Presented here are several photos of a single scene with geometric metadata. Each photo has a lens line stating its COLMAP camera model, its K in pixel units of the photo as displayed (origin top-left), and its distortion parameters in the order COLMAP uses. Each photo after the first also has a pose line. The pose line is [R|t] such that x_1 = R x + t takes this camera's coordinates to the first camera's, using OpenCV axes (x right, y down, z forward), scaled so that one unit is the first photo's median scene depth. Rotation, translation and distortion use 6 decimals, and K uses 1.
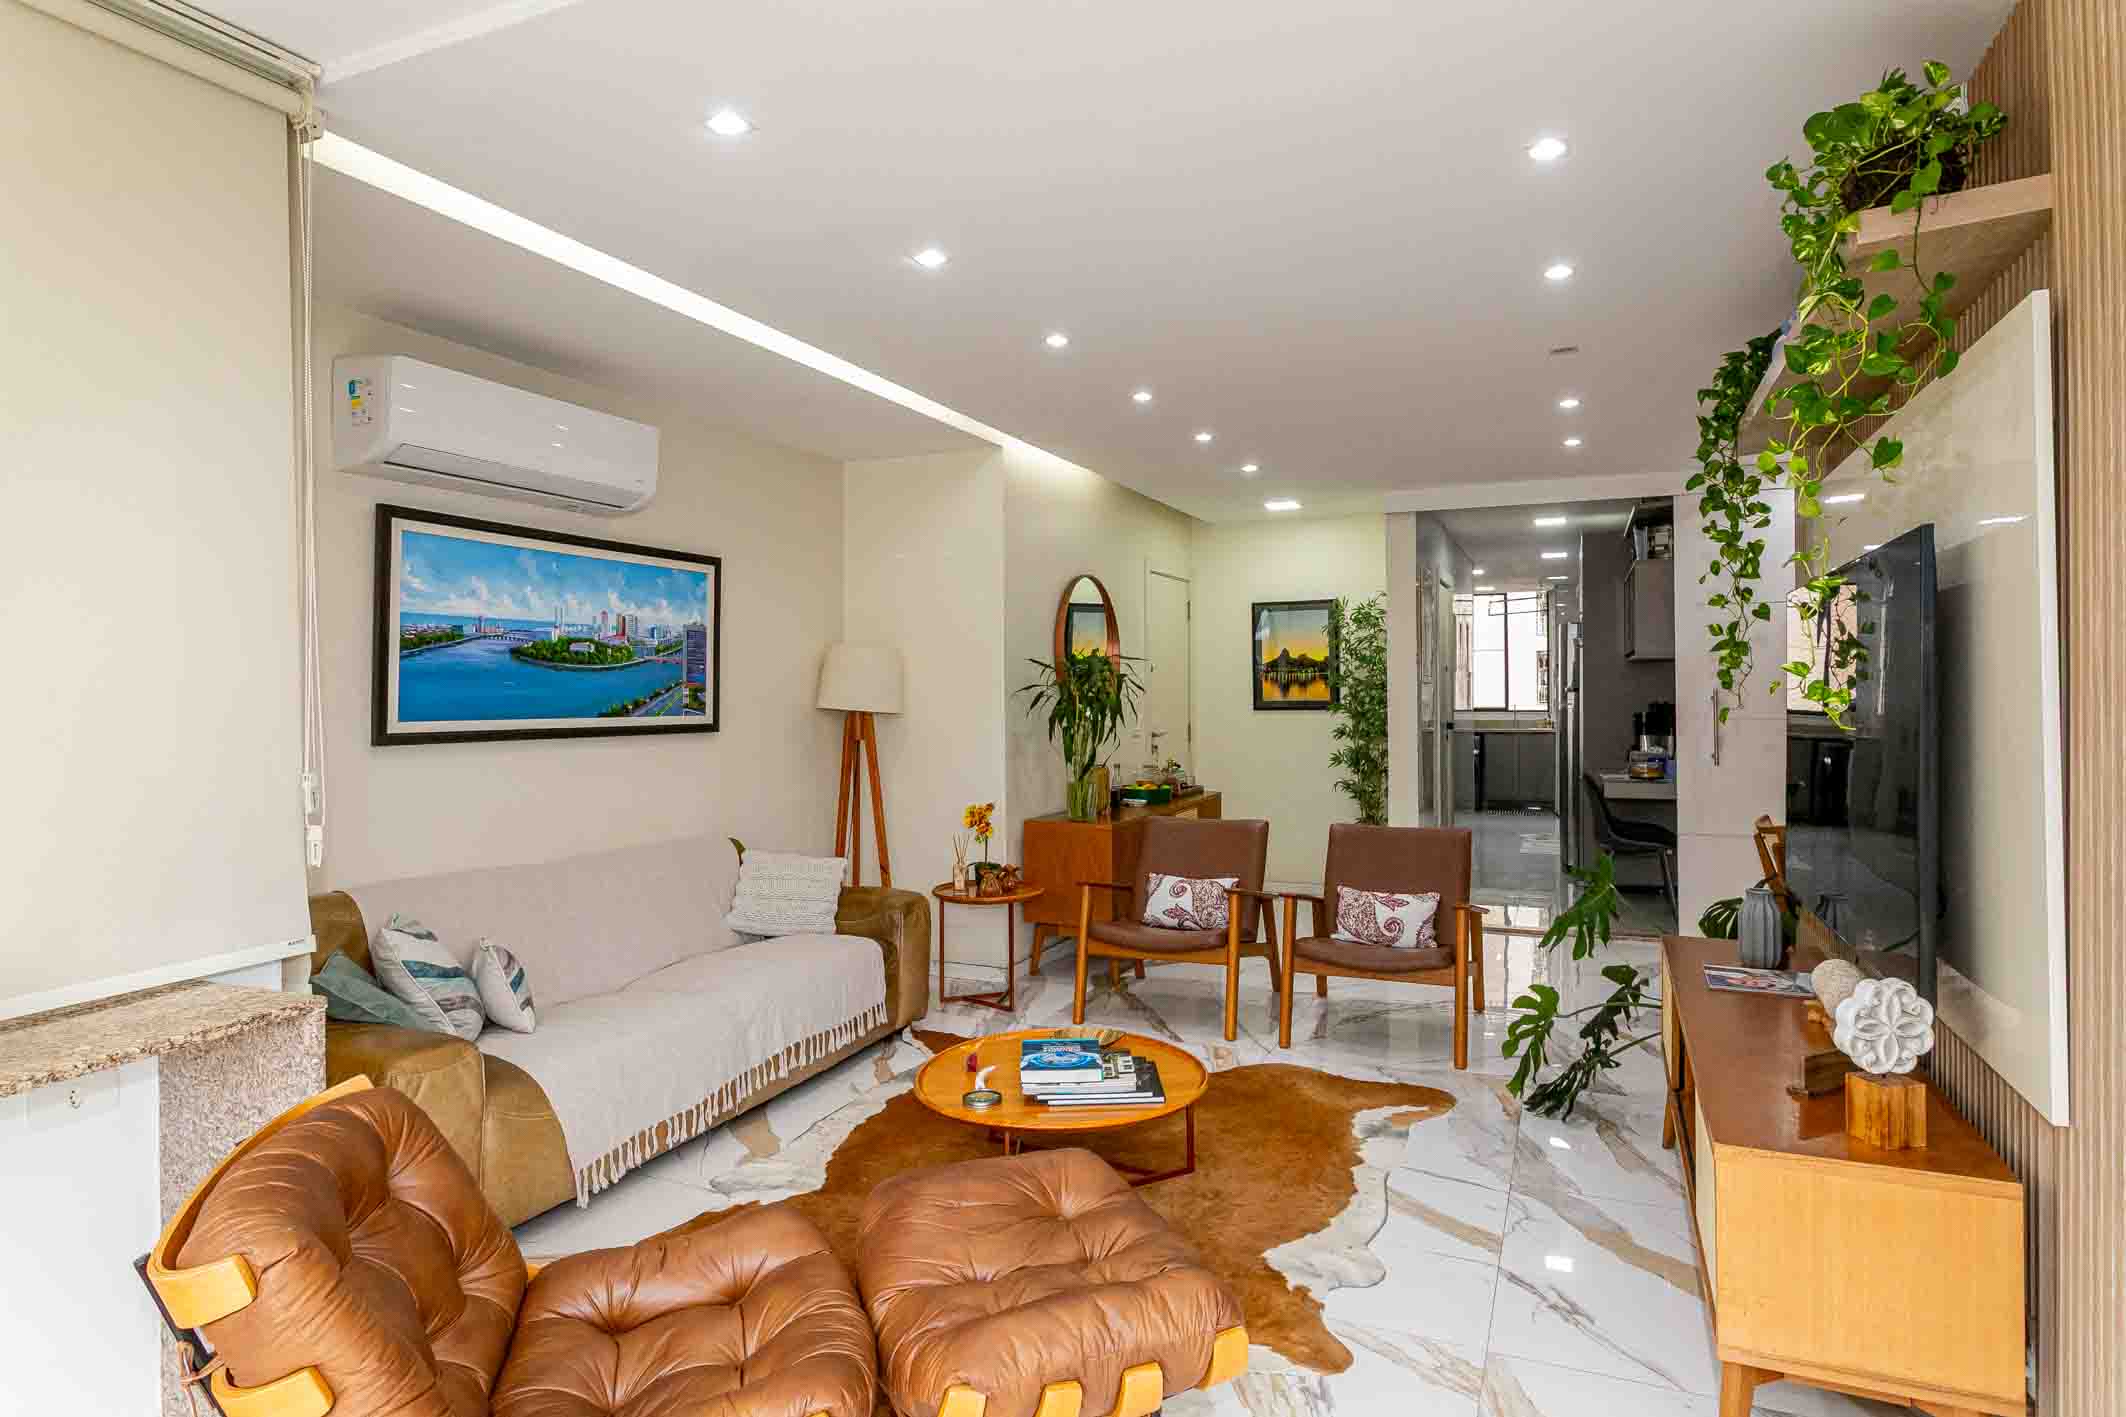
lens RADIAL K [[1188.6, 0, 1030.2], [0, 1188.6, 719.5], [0, 0, 1]] dist [-0.001384, 0.000676]
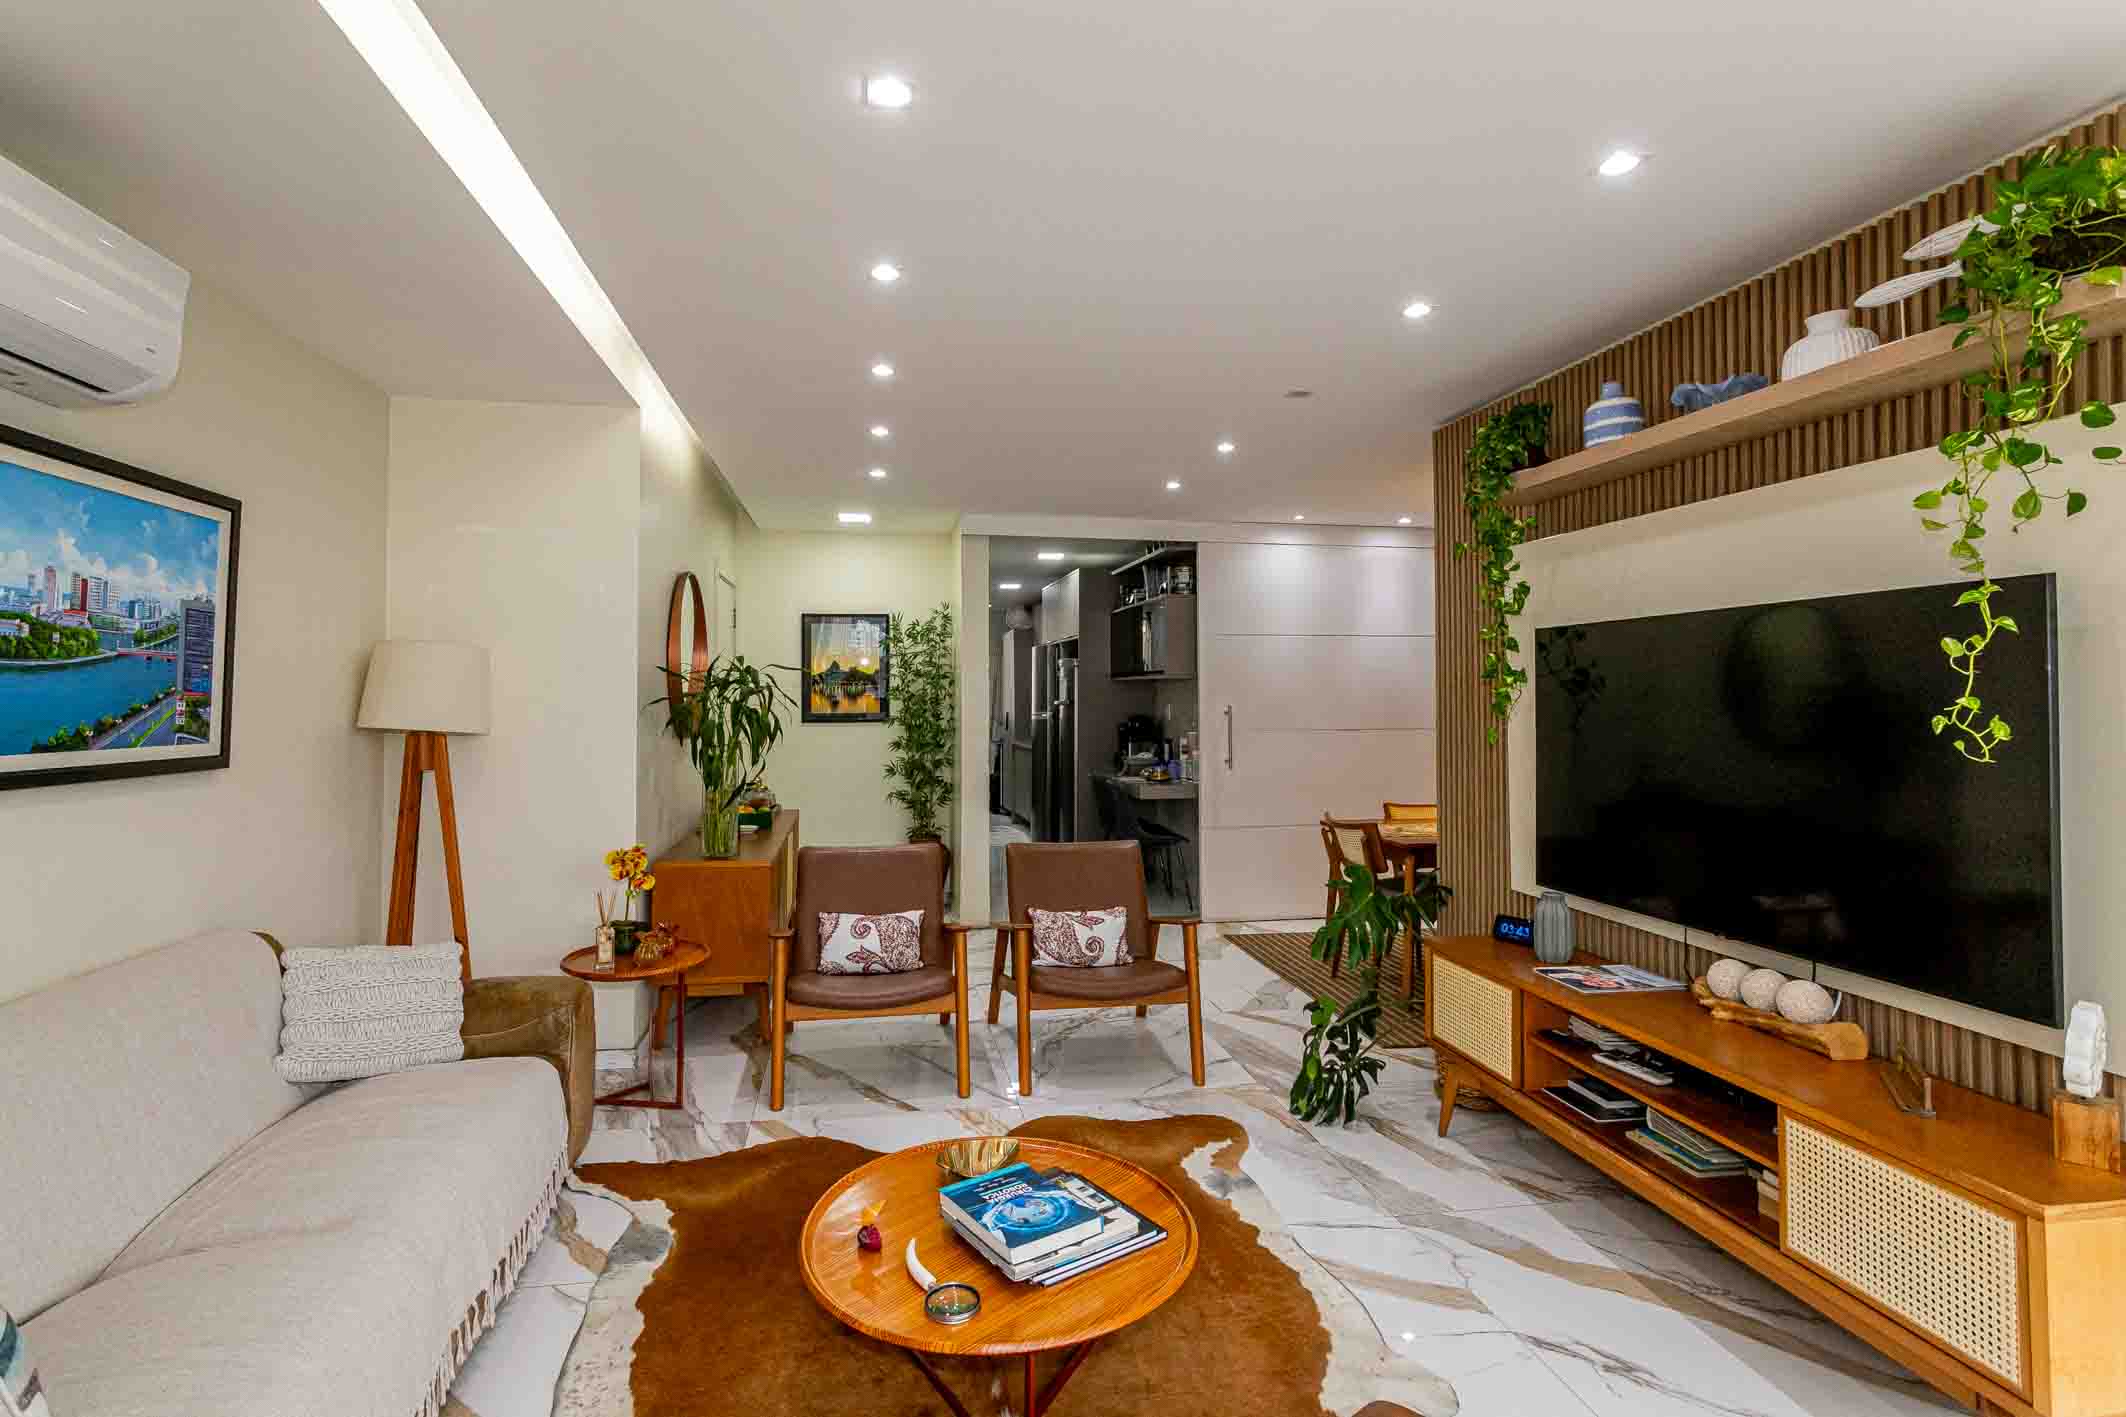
lens RADIAL K [[1044.2, 0, 1026.6], [0, 1044.2, 684.8], [0, 0, 1]] dist [0.001908, 0.000422]
pose [[0.830802, 0.015362, 0.556356, -0.224046], [0.004590, 0.999396, -0.034448, -0.013563], [-0.556549, 0.031173, 0.830230, 0.292319]]
